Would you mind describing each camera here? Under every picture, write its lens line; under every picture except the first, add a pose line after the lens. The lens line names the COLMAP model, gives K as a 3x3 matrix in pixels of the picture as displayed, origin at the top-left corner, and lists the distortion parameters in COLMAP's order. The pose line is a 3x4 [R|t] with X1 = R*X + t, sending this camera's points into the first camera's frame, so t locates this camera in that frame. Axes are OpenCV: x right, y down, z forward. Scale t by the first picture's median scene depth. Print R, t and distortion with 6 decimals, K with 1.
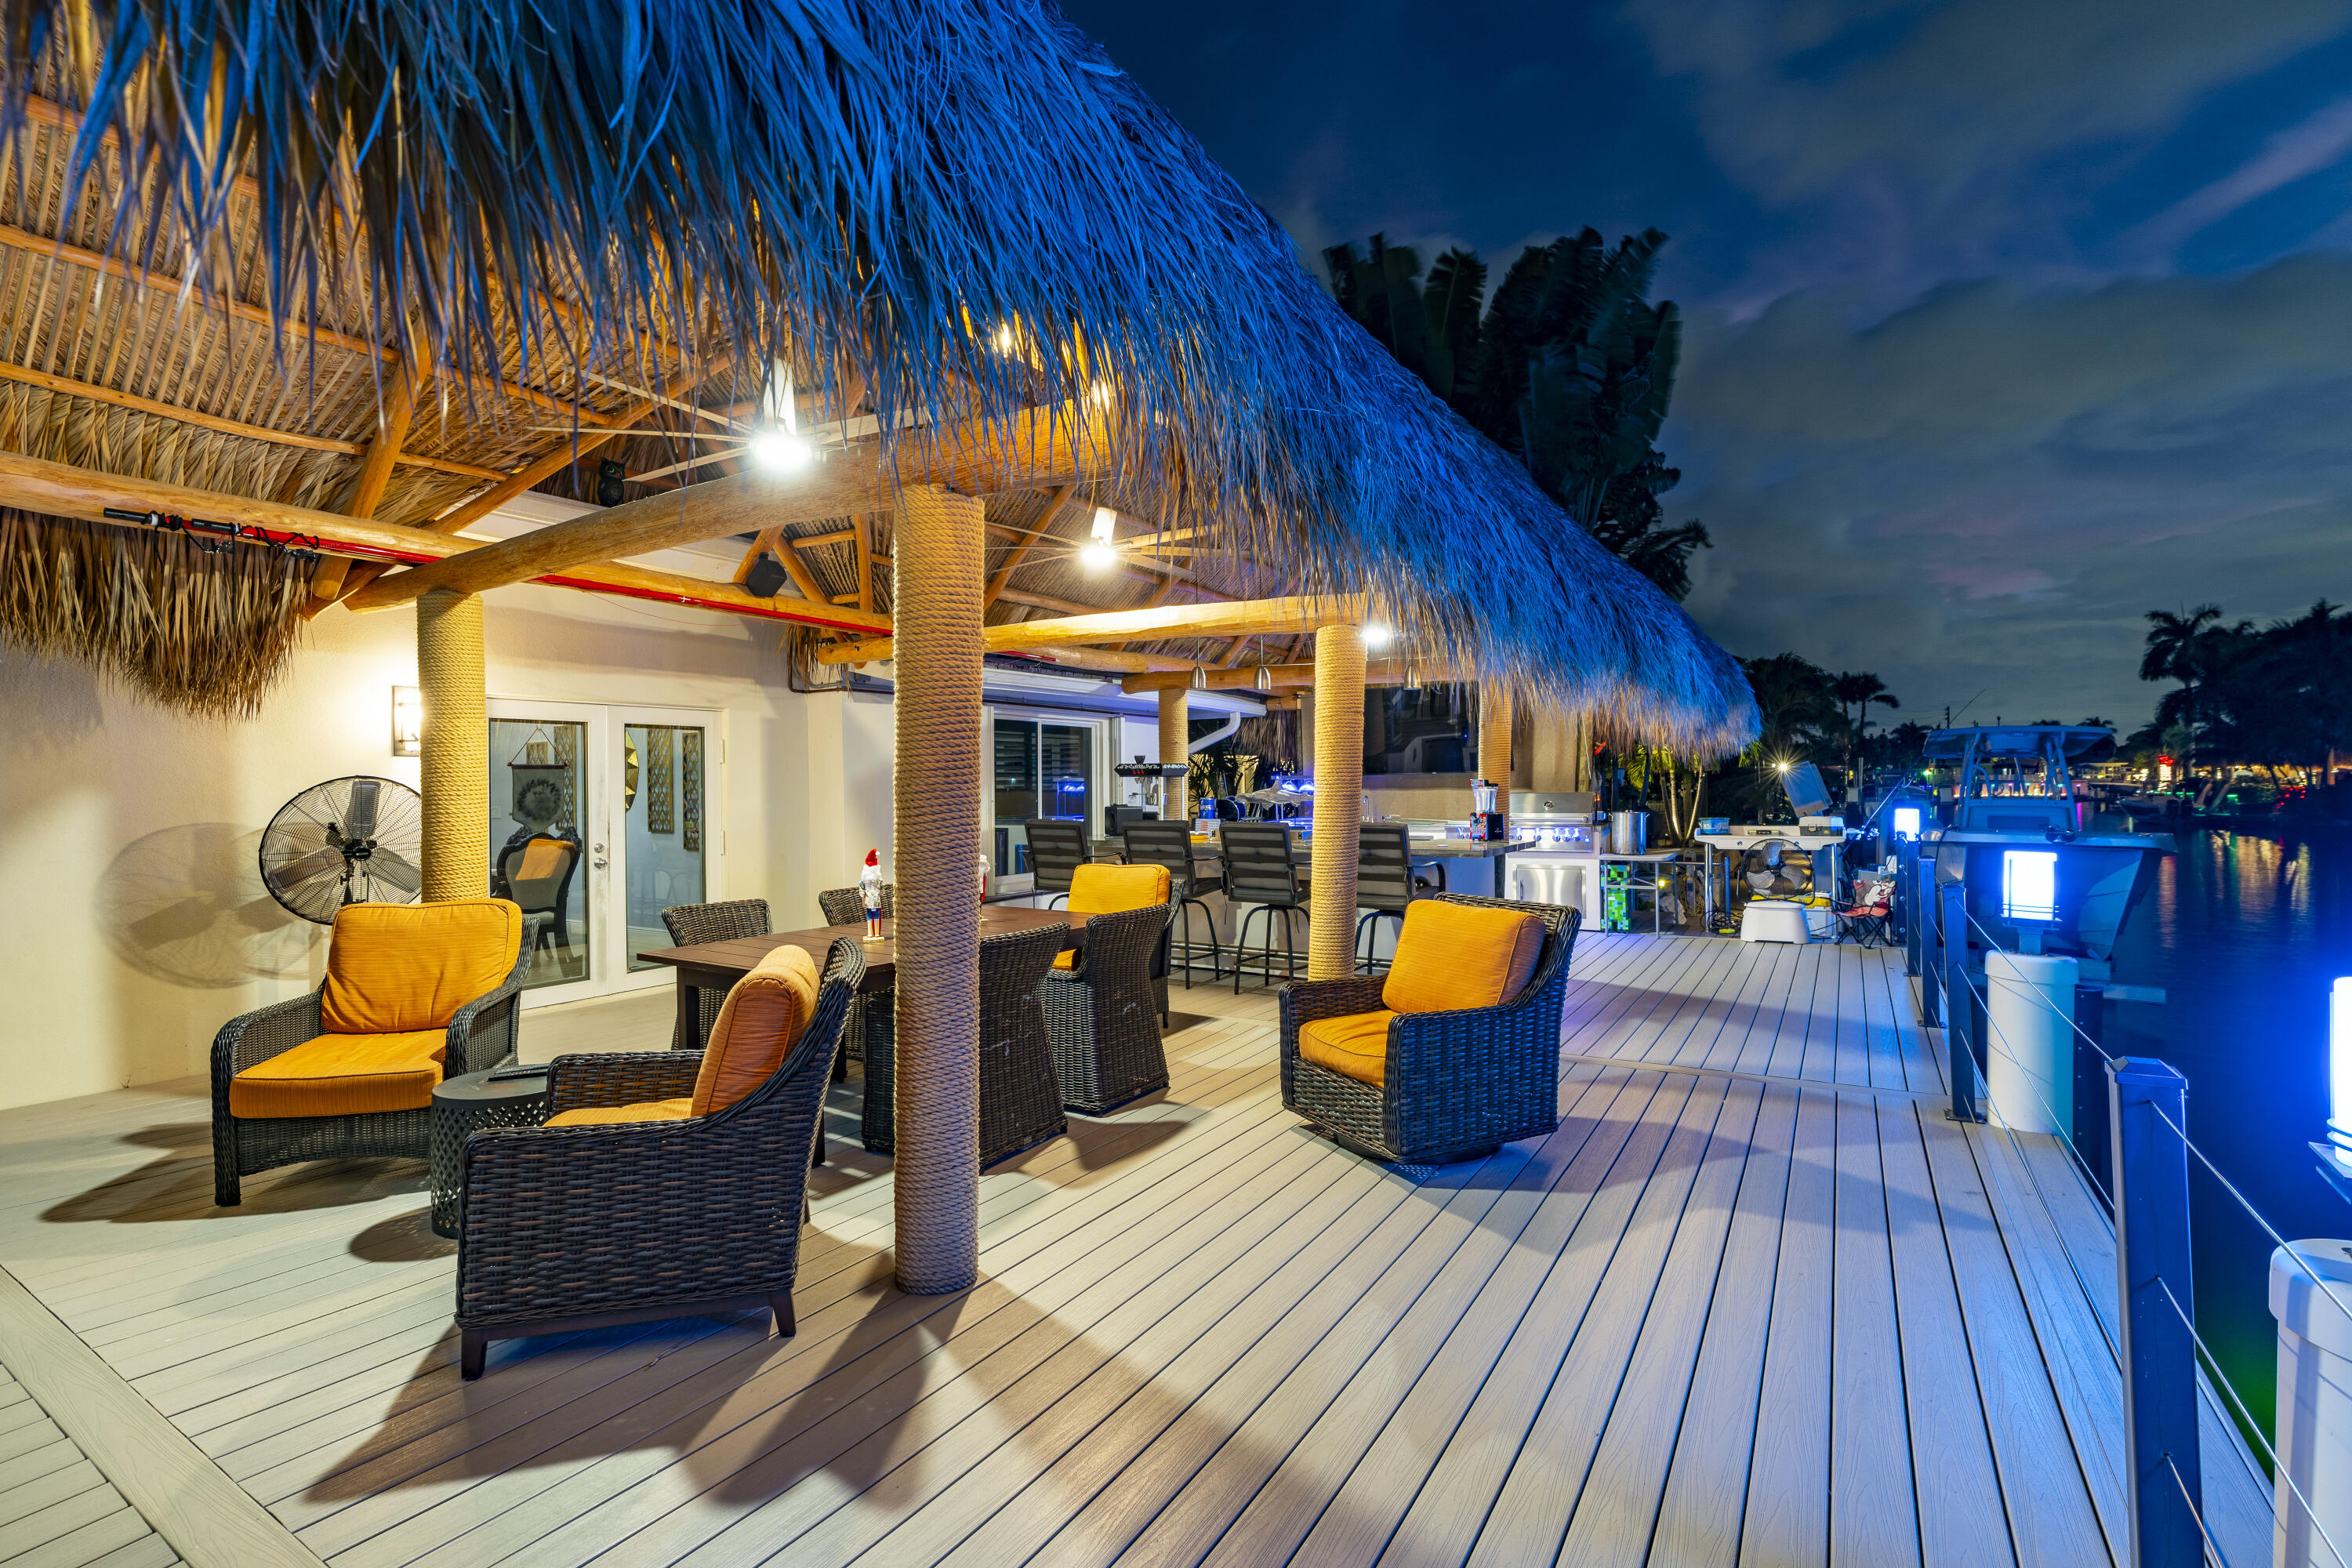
lens RADIAL K [[1082.1, 0, 1169.2], [0, 1082.1, 798.0], [0, 0, 1]] dist [-0.000824, 0.000565]
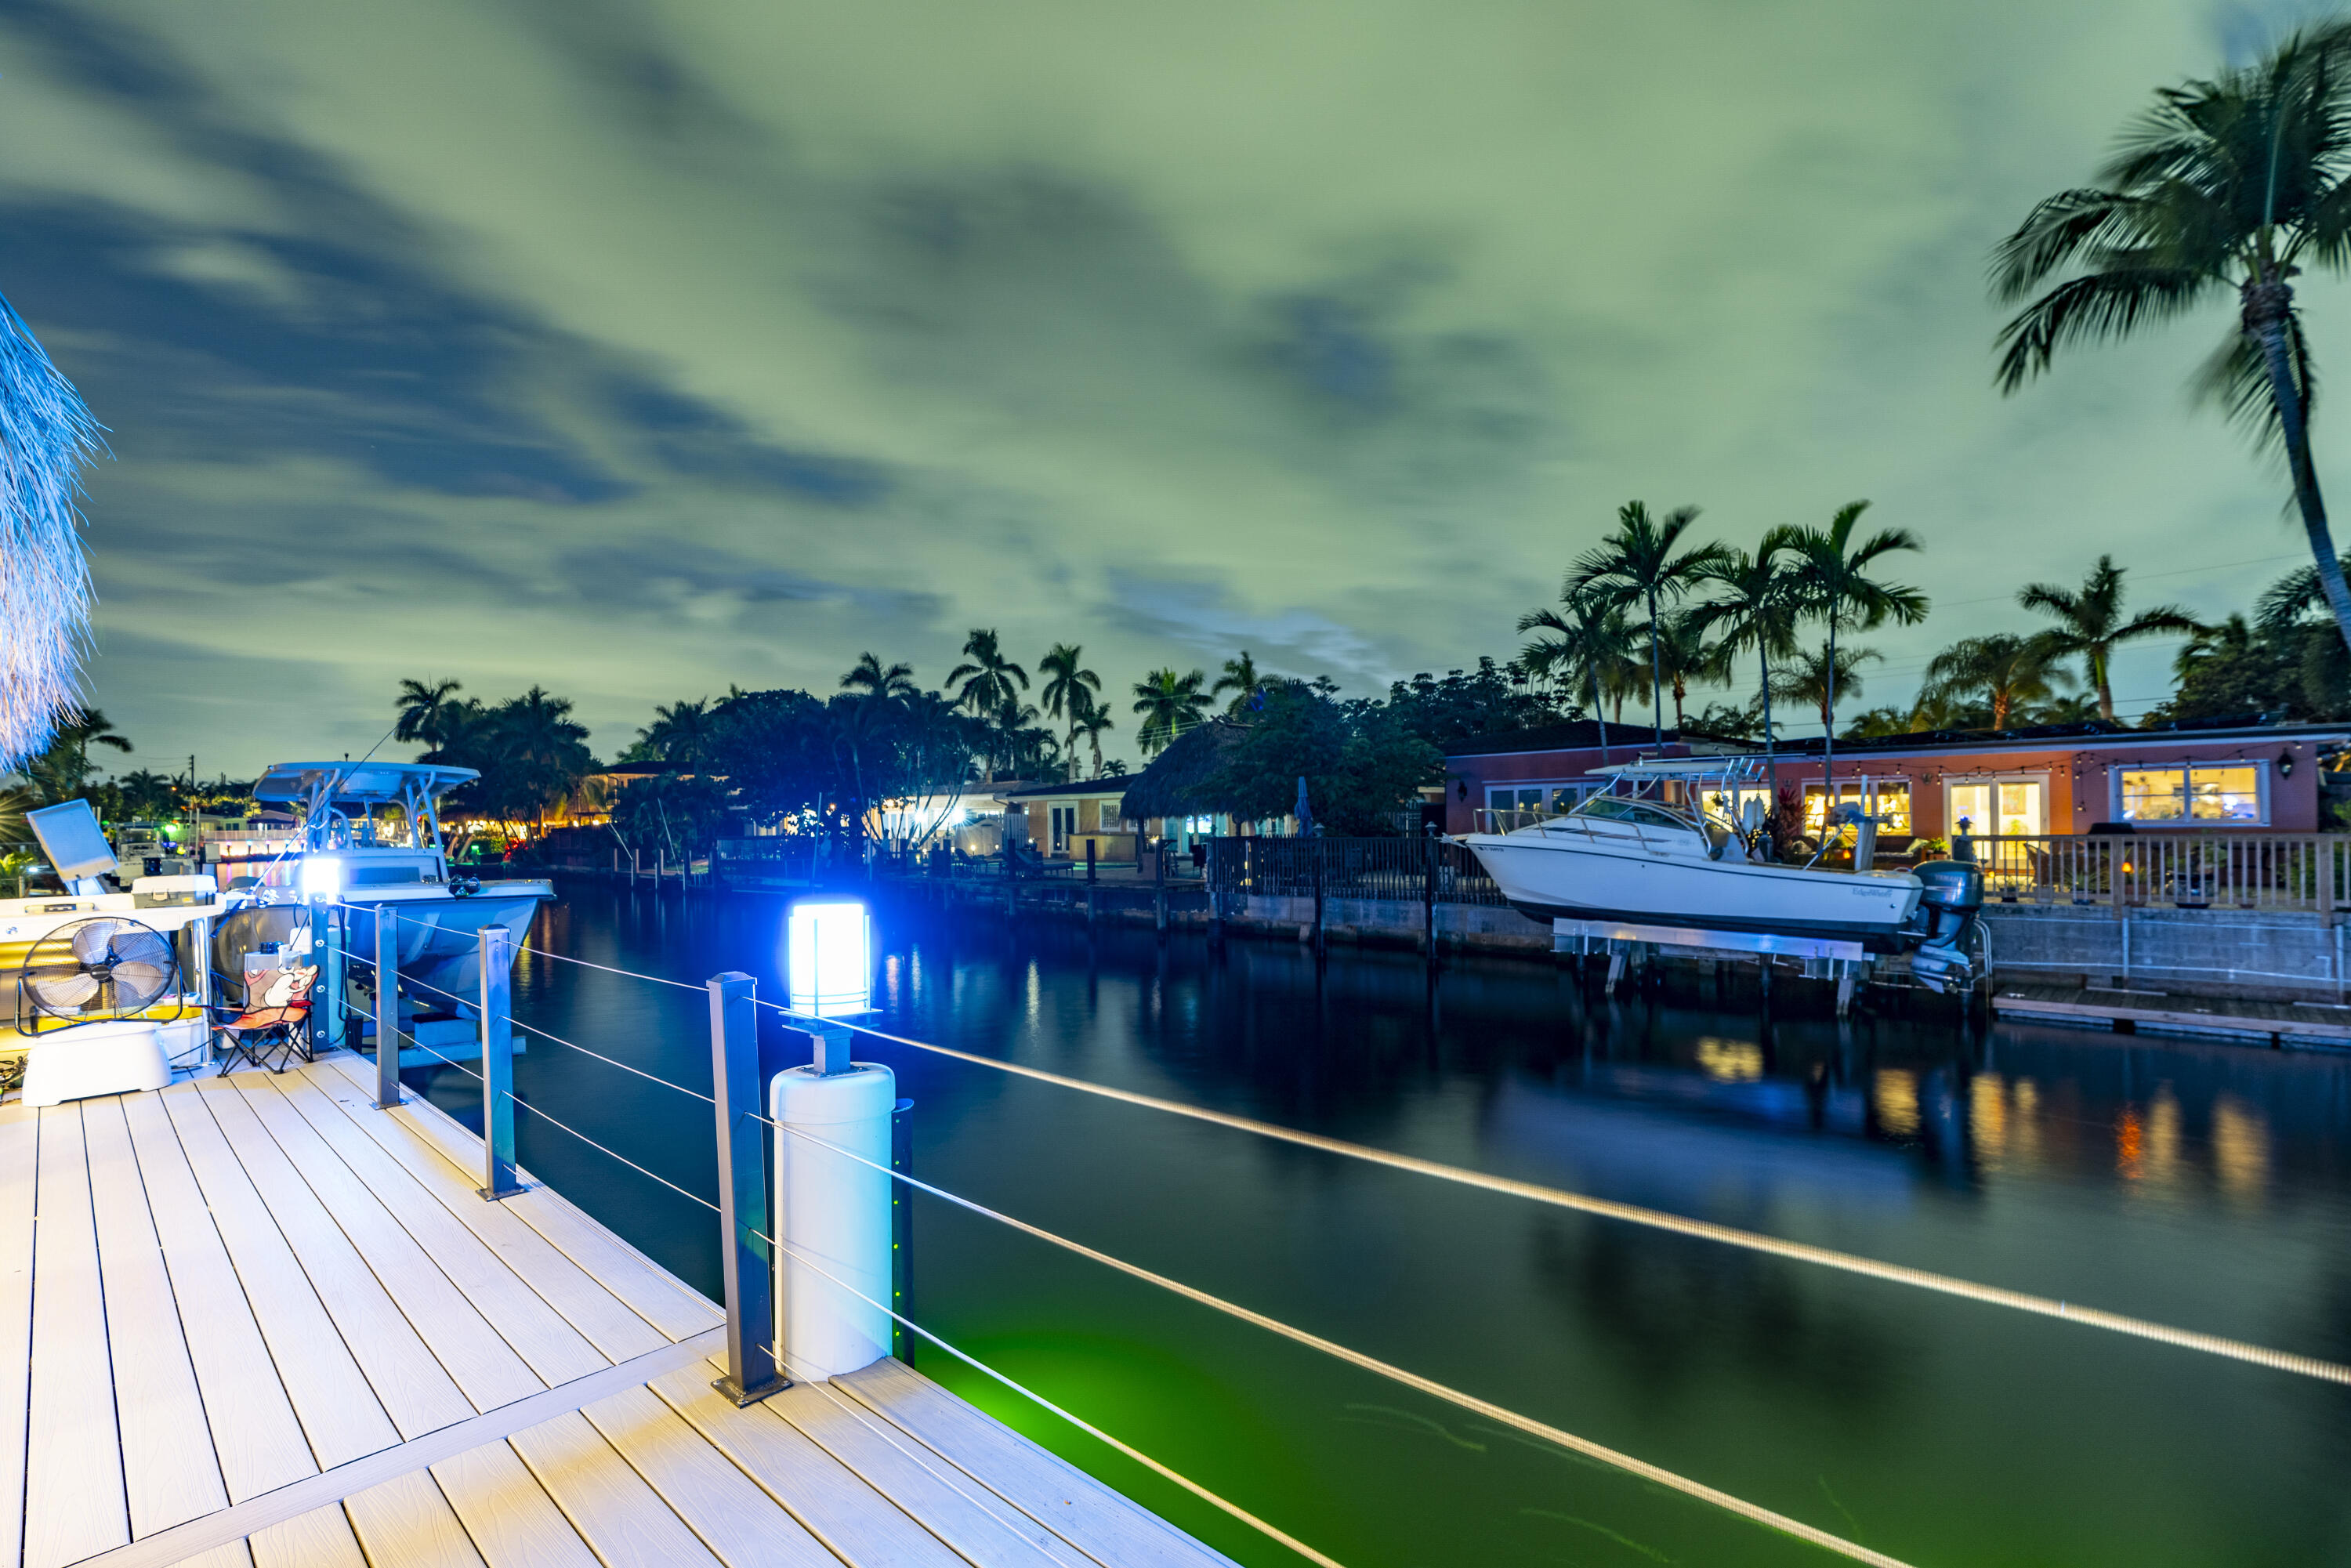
lens RADIAL K [[1081.6, 0, 1168.7], [0, 1081.6, 798.0], [0, 0, 1]] dist [-0.000824, 0.000565]
pose [[0.204528, 0.026872, 0.978492, 0.017115], [0.024729, 0.999162, -0.032608, 0.001078], [-0.978548, 0.030866, 0.203692, 0.051471]]
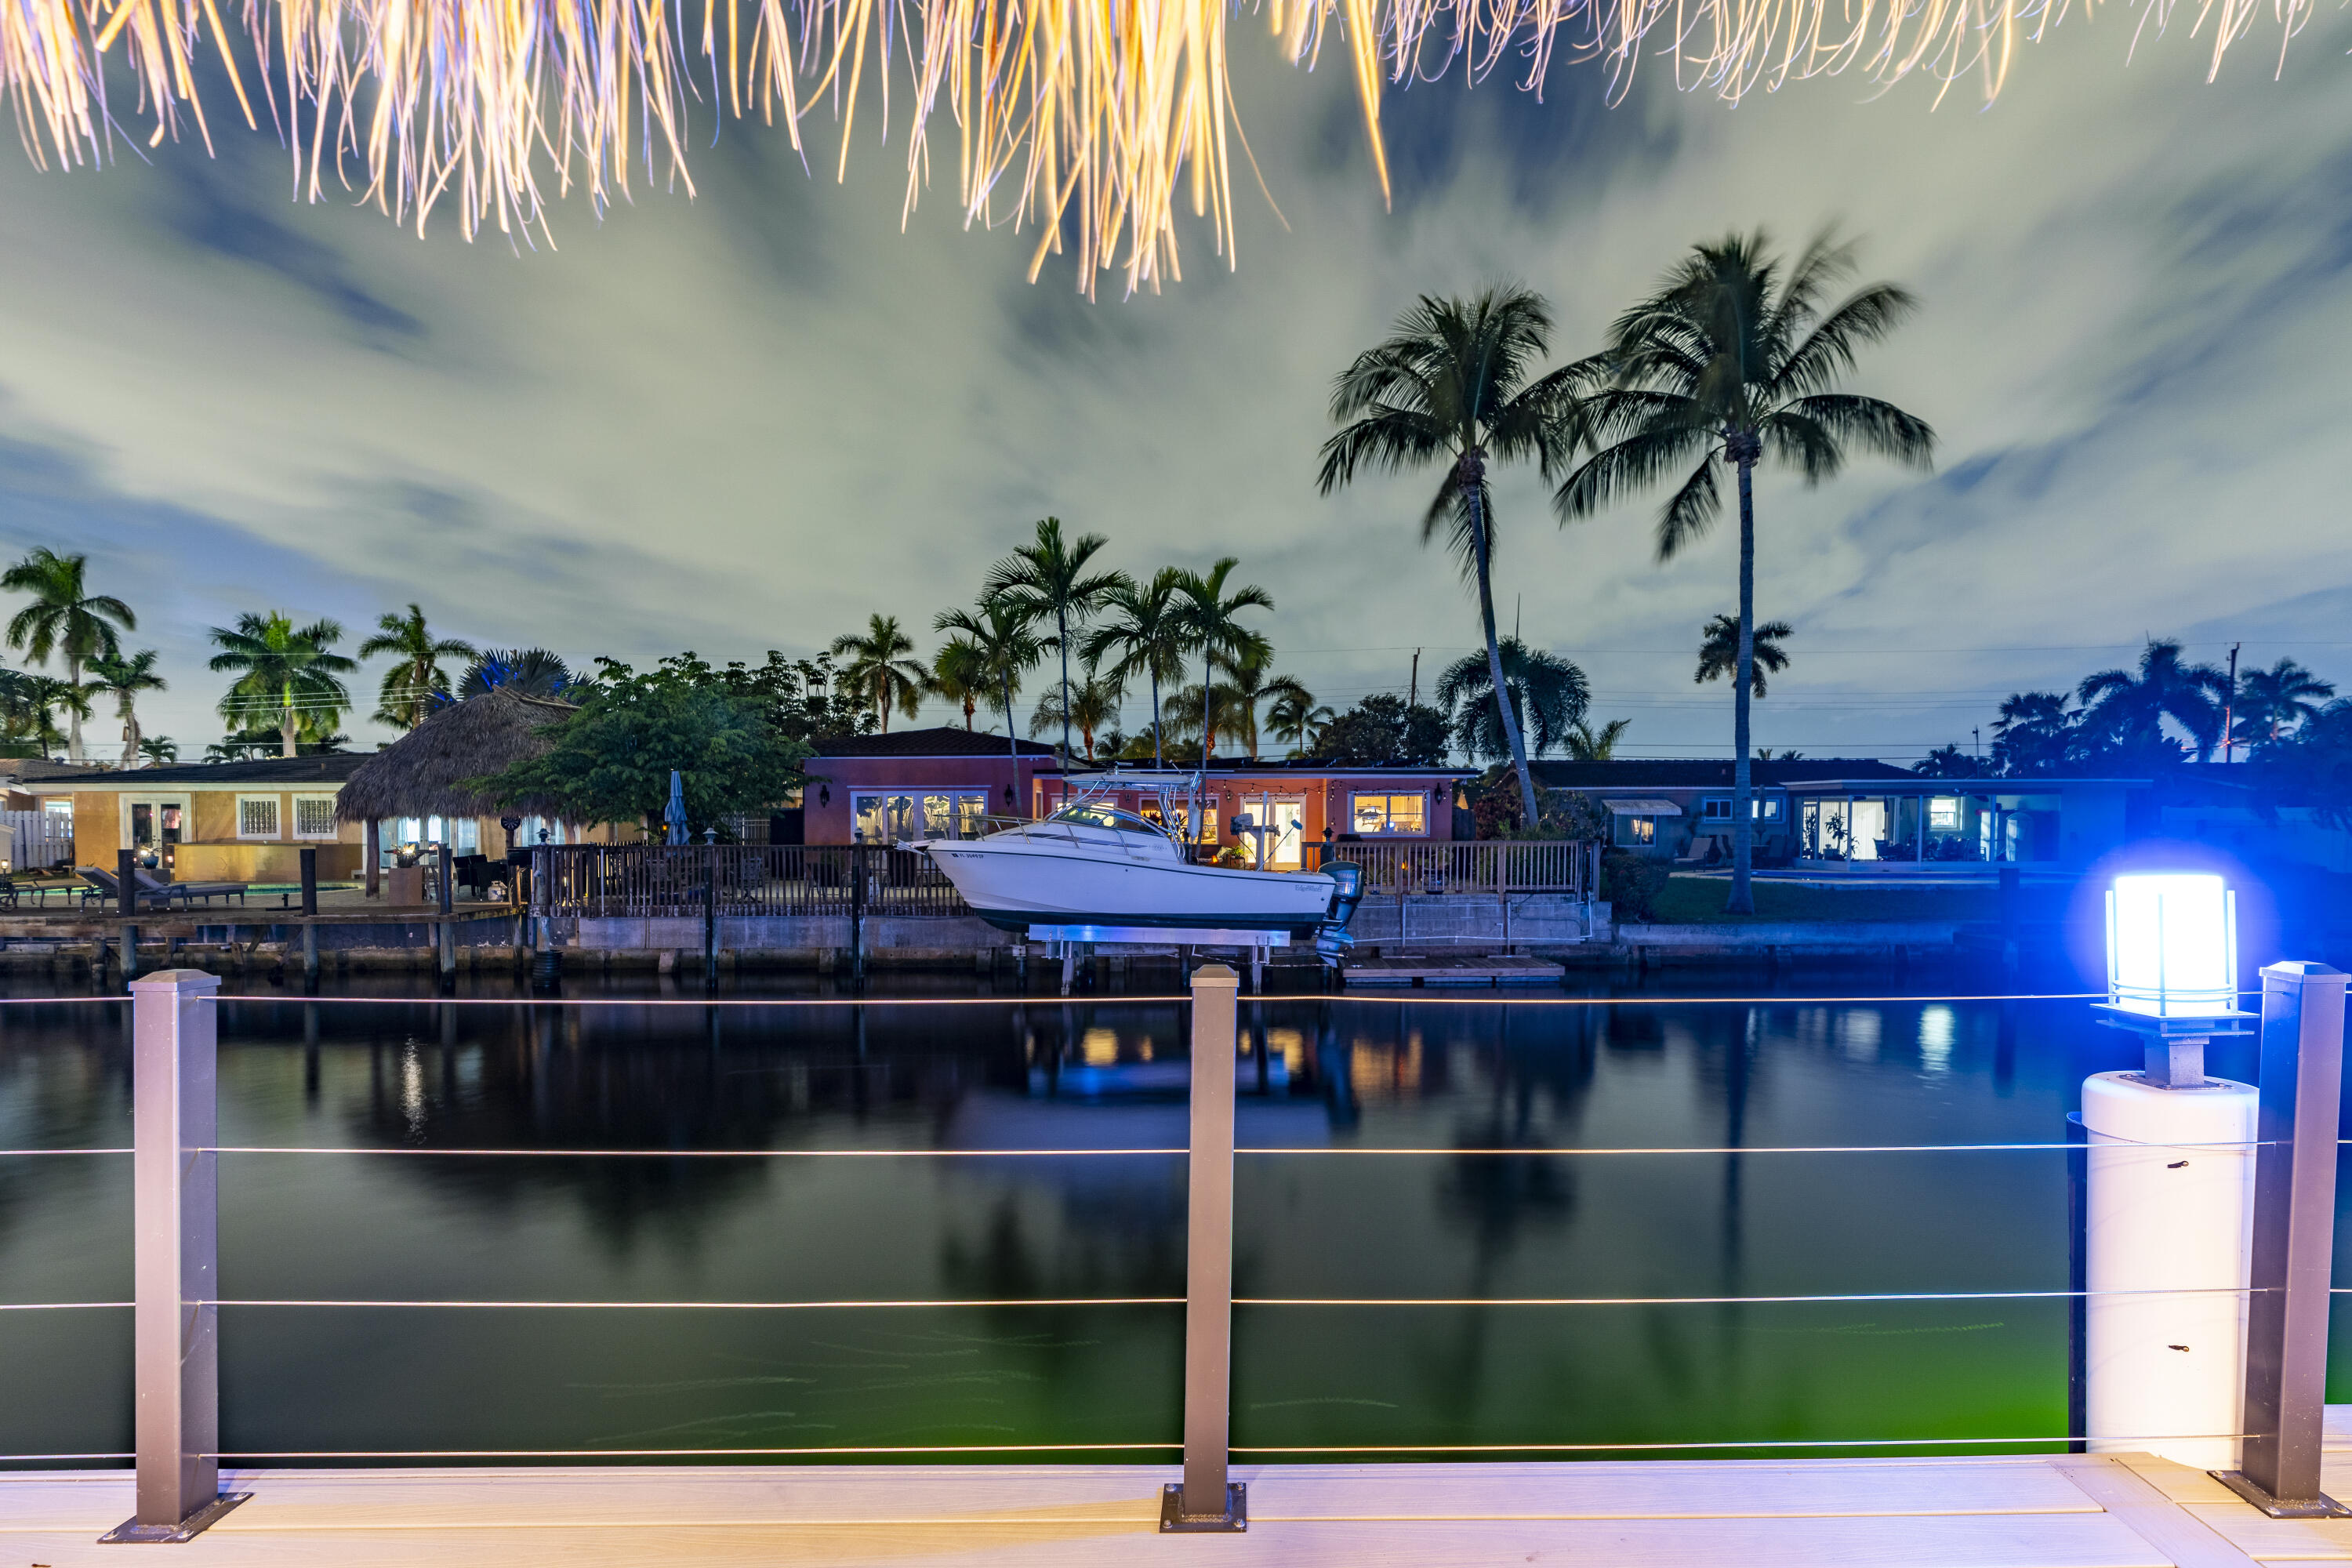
lens RADIAL K [[1108.5, 0, 1252.5], [0, 1108.5, 831.4], [0, 0, 1]] dist [-0.000236, 0.000498]
pose [[-0.535633, 0.007055, 0.844422, 0.043669], [0.018432, 0.999825, 0.003339, 0.001755], [-0.844250, 0.017352, -0.535669, 0.122379]]
